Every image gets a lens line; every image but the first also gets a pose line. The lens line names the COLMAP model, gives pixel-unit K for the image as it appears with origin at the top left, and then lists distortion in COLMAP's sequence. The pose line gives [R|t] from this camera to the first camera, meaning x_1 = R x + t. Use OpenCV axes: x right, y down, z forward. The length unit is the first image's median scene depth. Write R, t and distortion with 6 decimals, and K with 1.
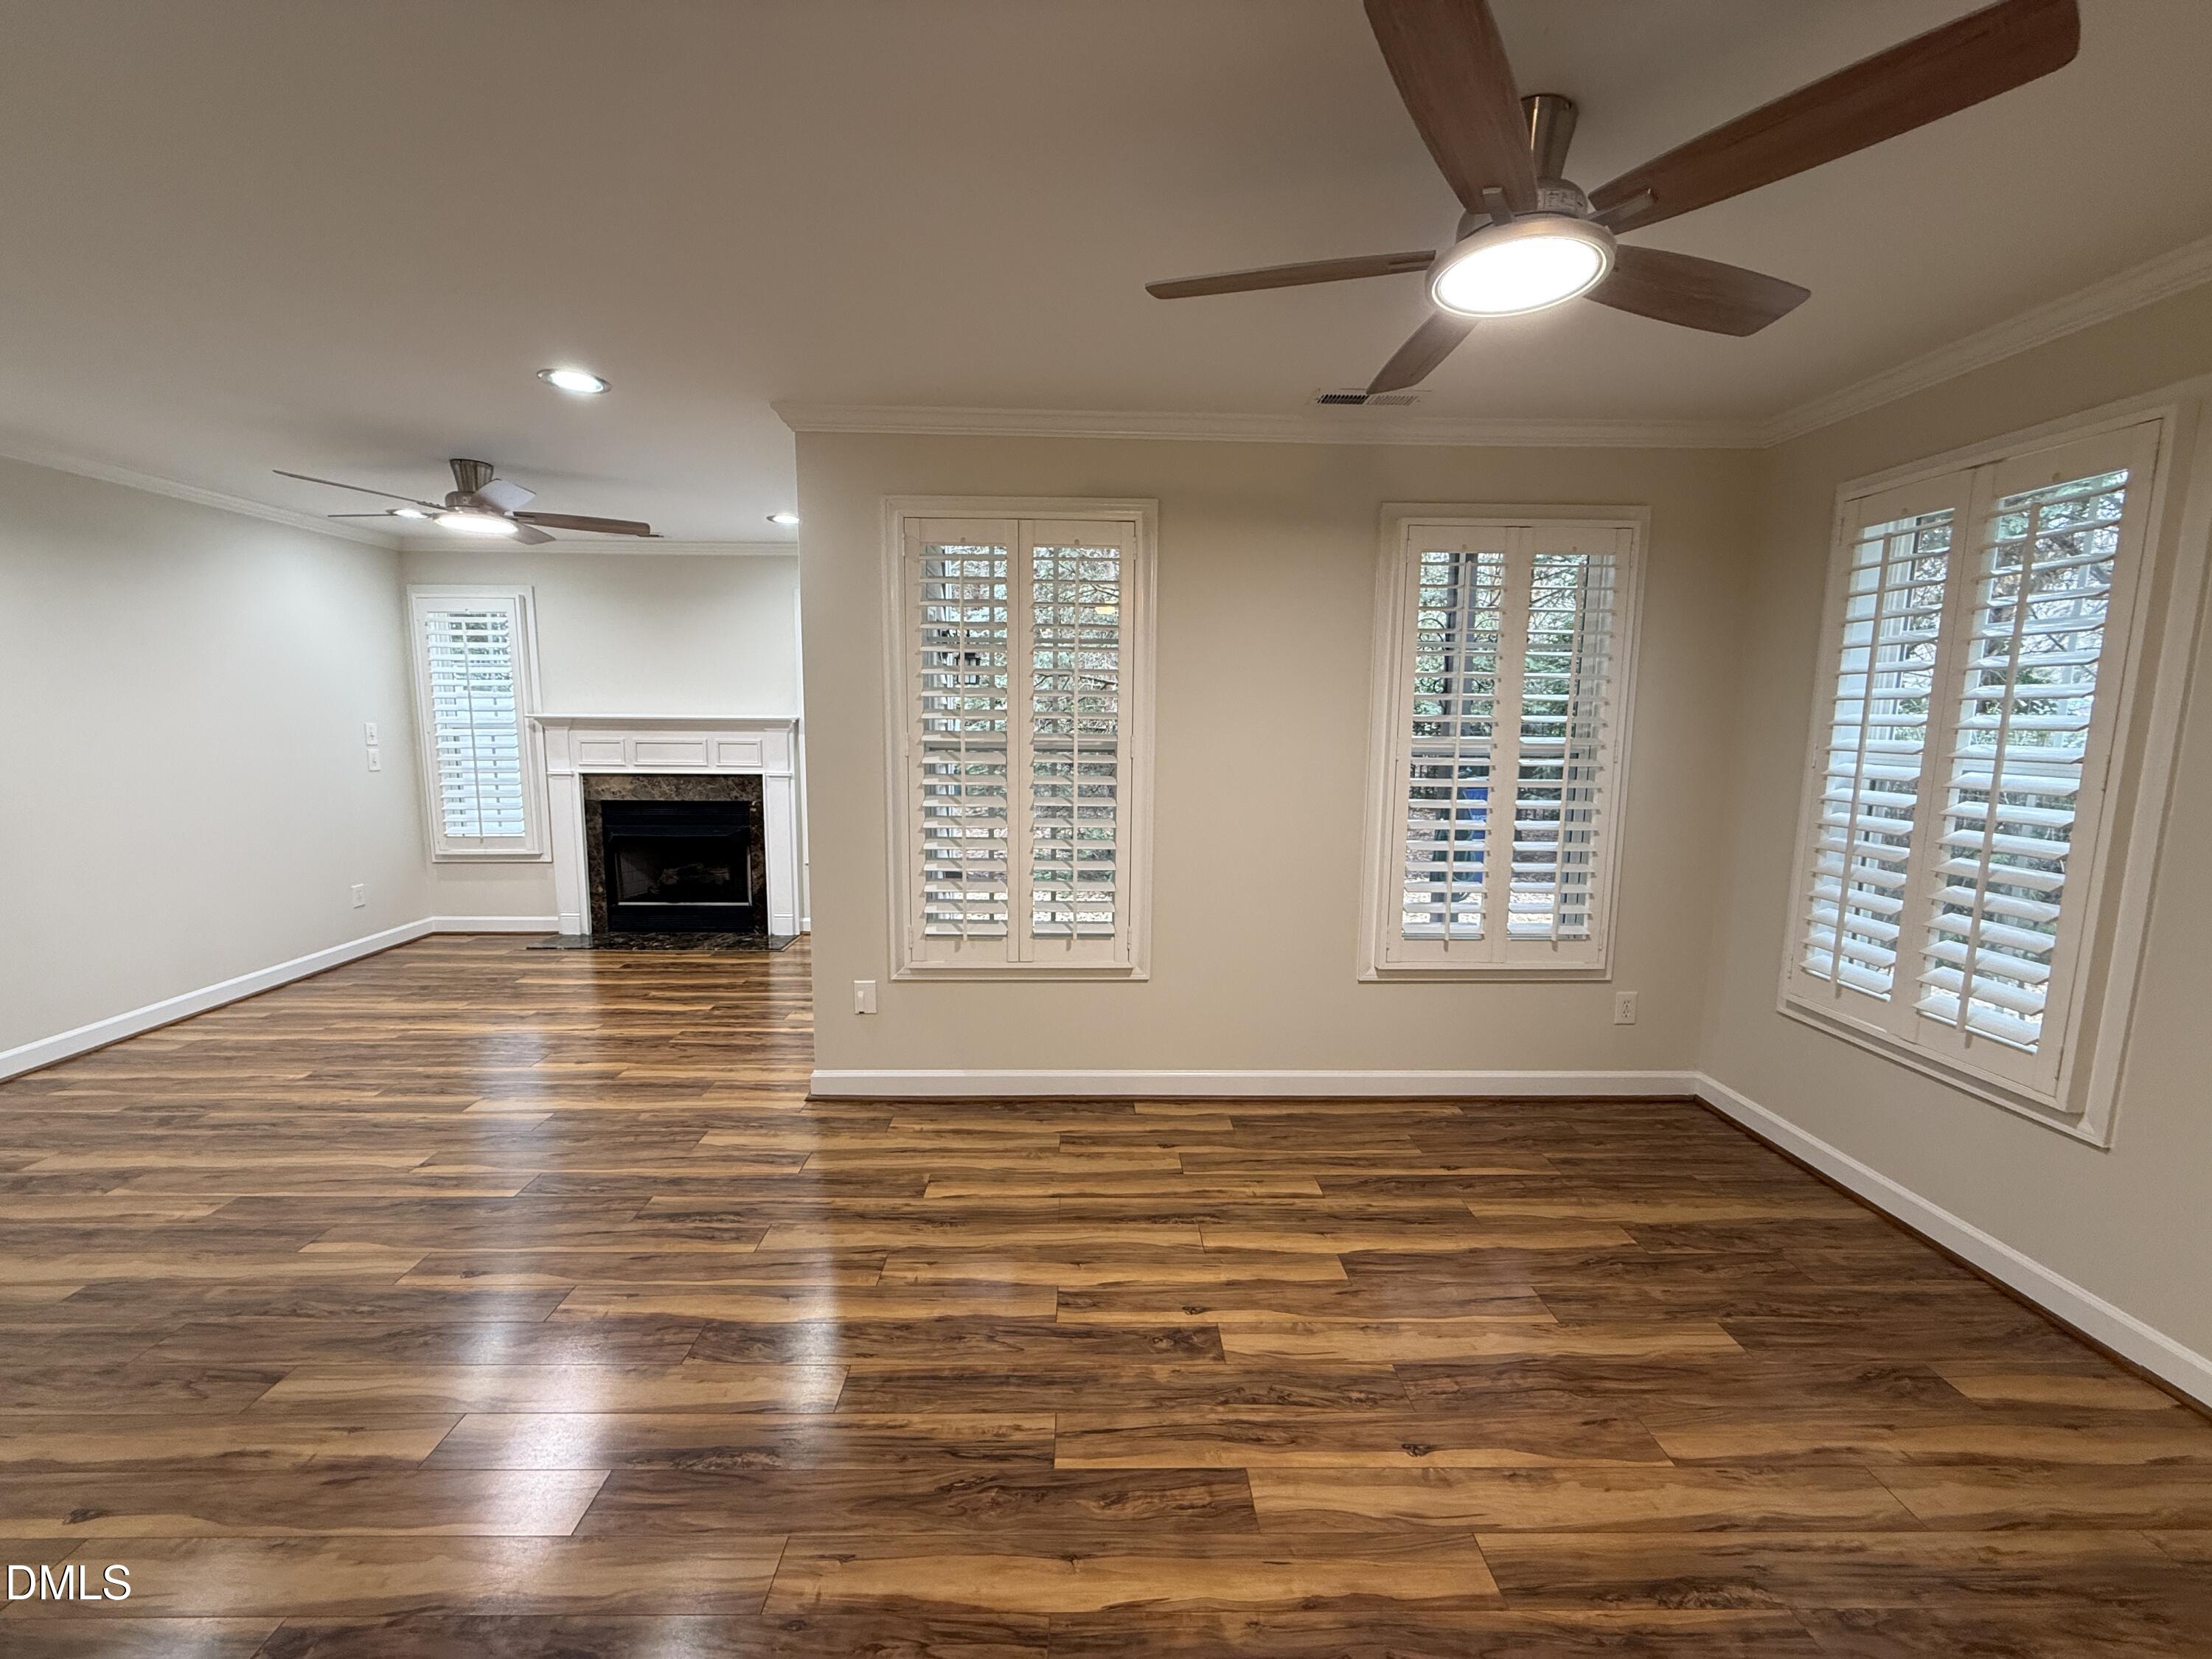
lens RADIAL K [[889.7, 0, 1106.0], [0, 889.7, 829.5], [0, 0, 1]] dist [0.000309, -0.000145]
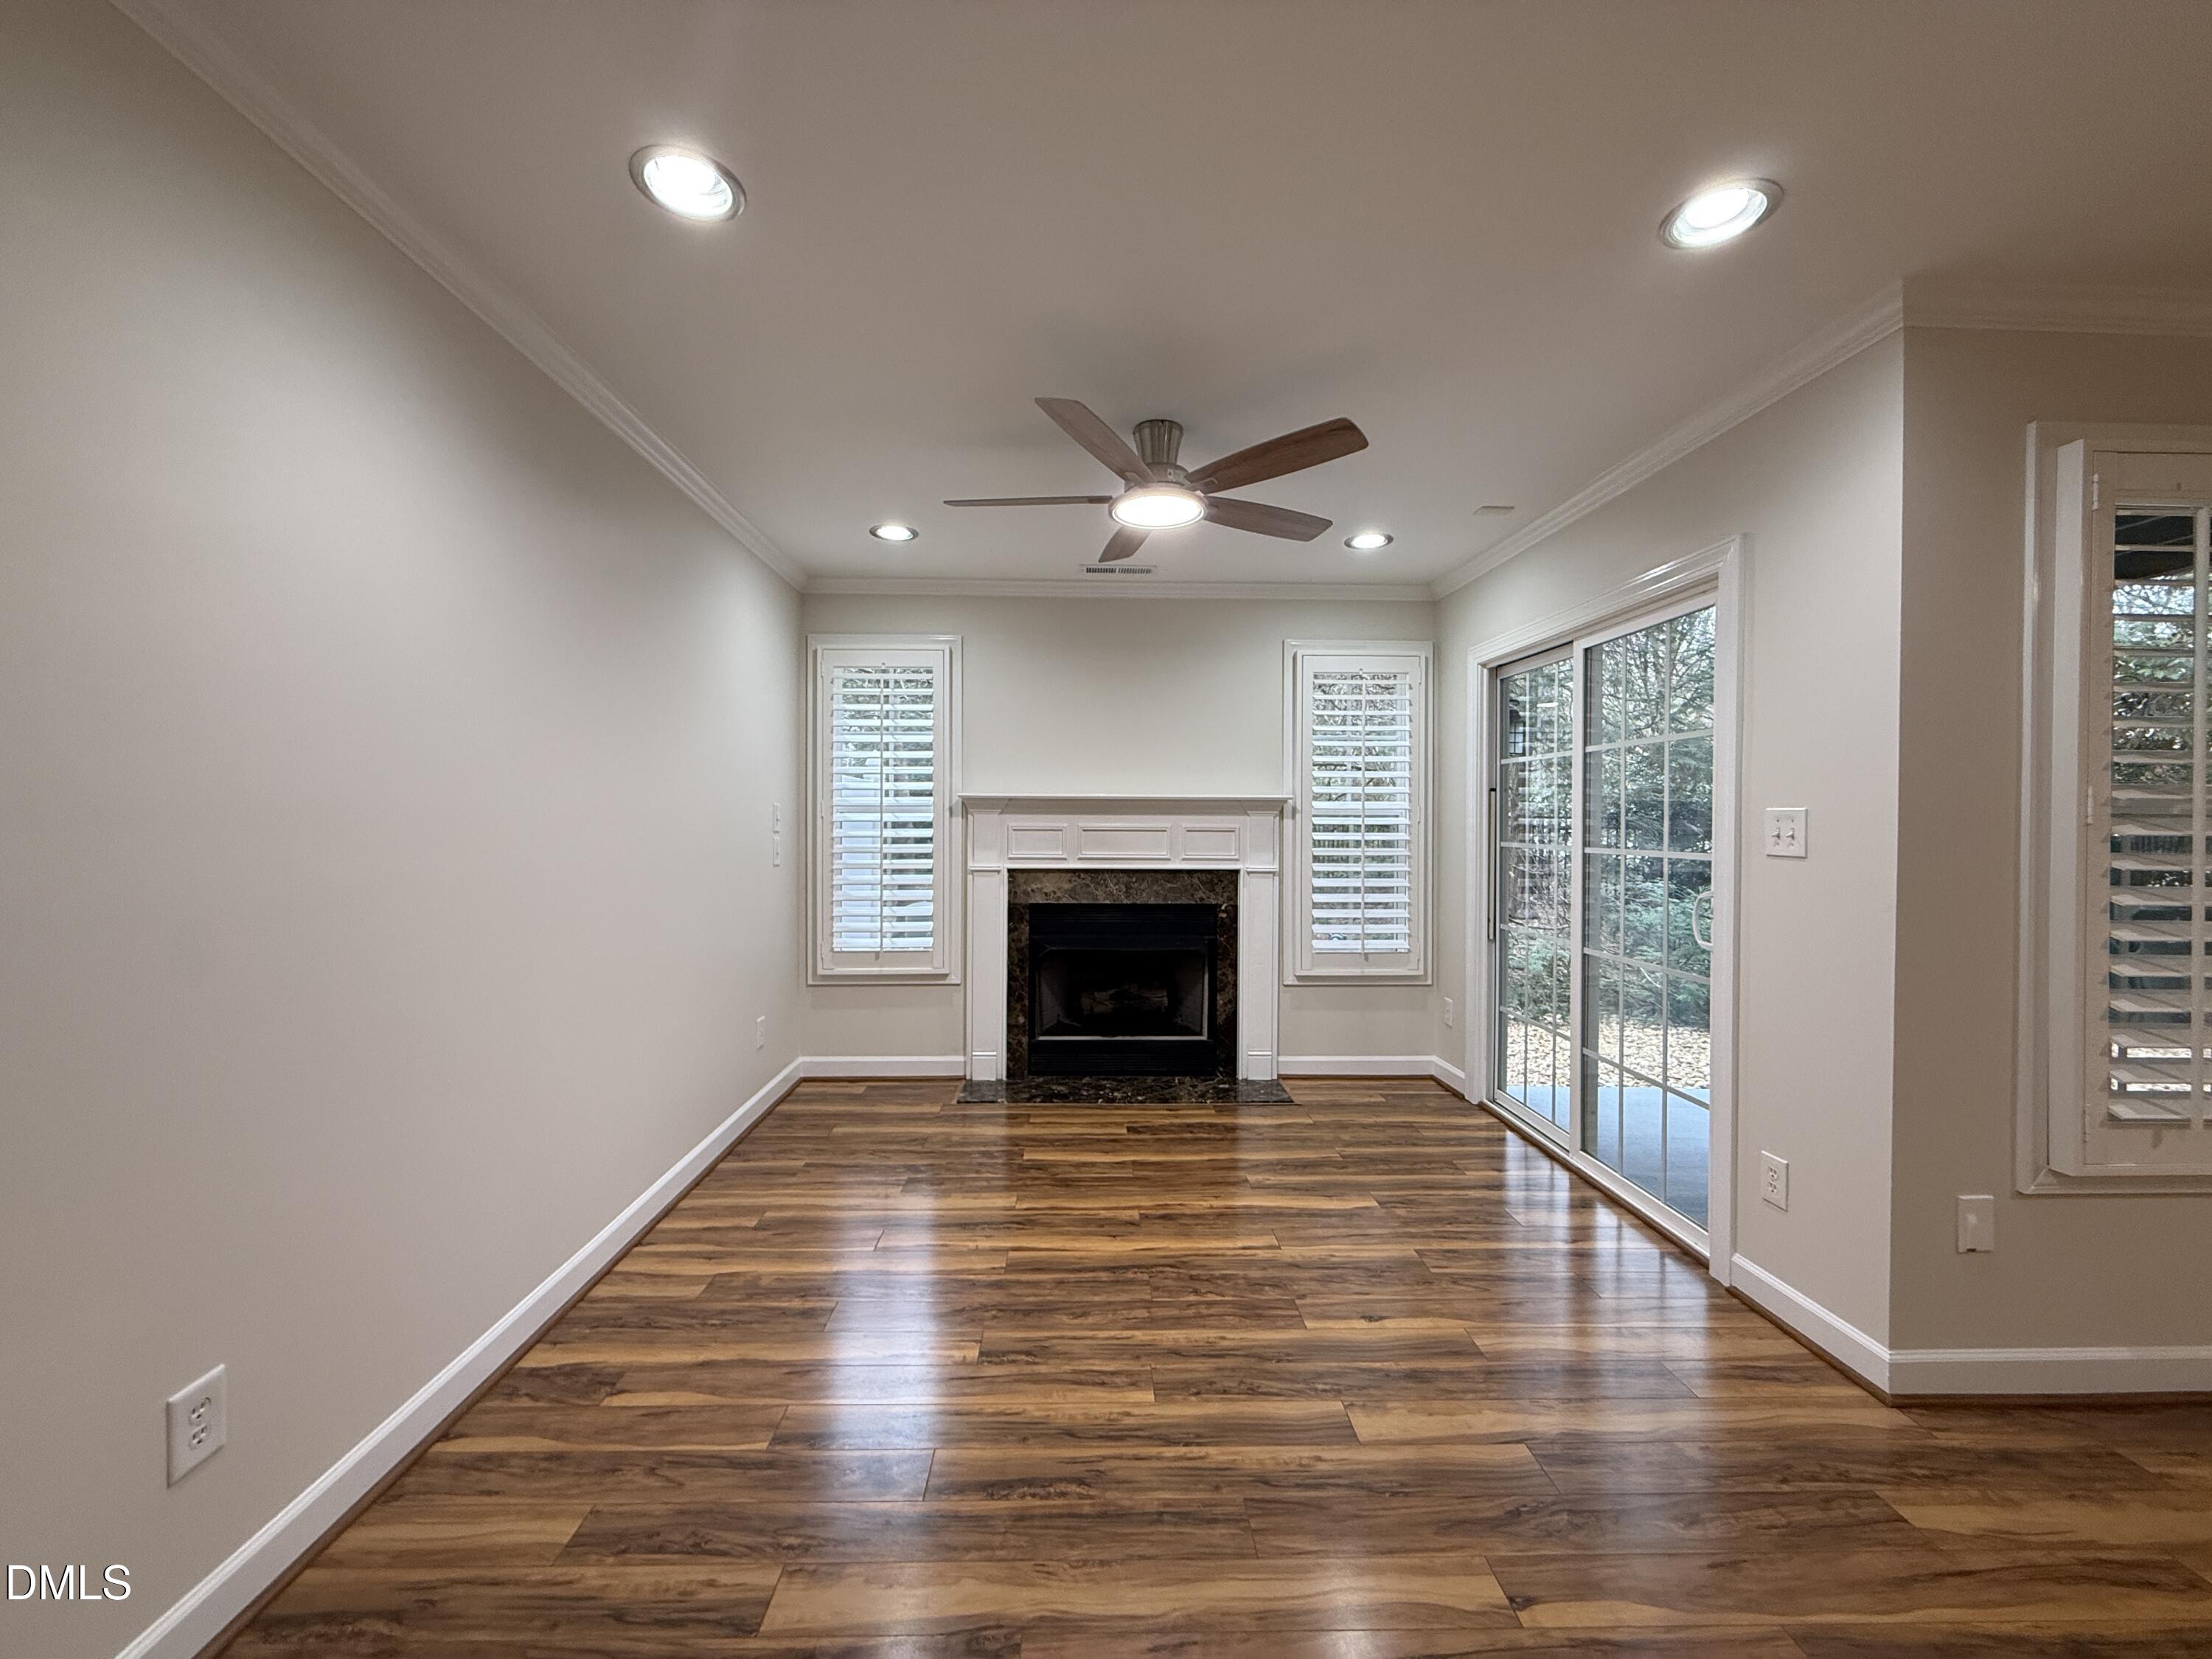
lens RADIAL K [[889.7, 0, 1106.0], [0, 889.7, 829.5], [0, 0, 1]] dist [0.000309, -0.000145]
pose [[0.999985, -0.003774, 0.003845, -0.515029], [0.004208, 0.992793, -0.119766, -0.003789], [-0.003366, 0.119781, 0.992795, 0.222717]]
